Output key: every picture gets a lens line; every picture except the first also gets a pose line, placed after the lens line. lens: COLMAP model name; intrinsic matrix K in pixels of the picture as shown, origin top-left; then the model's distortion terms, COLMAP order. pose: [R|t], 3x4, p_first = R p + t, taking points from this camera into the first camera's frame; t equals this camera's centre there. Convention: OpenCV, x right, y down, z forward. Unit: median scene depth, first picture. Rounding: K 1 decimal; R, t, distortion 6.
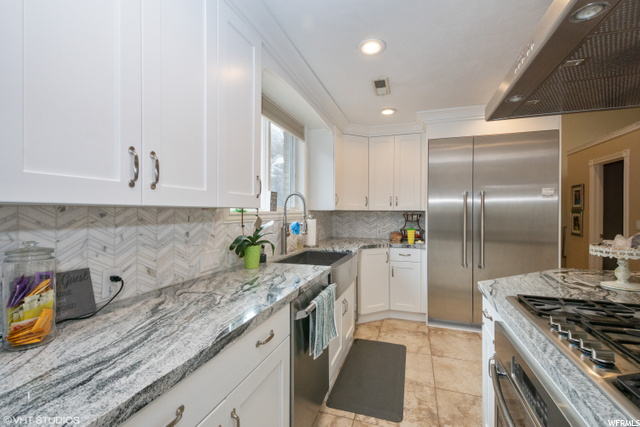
lens RADIAL K [[283.5, 0, 320.0], [0, 283.5, 213.5], [0, 0, 1]] dist [0.003327, 0.000371]
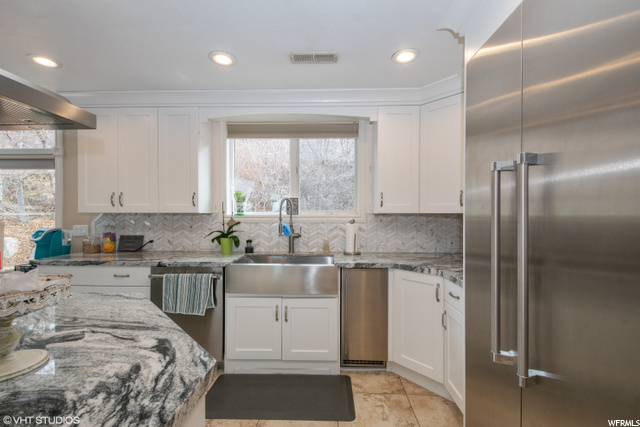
lens RADIAL K [[283.5, 0, 320.0], [0, 283.5, 213.5], [0, 0, 1]] dist [0.003327, 0.000371]
pose [[0.285013, 0.000610, -0.958524, 1.139954], [-0.006130, 0.999981, -0.001186, -0.013324], [0.958504, 0.006214, 0.285011, 0.922808]]
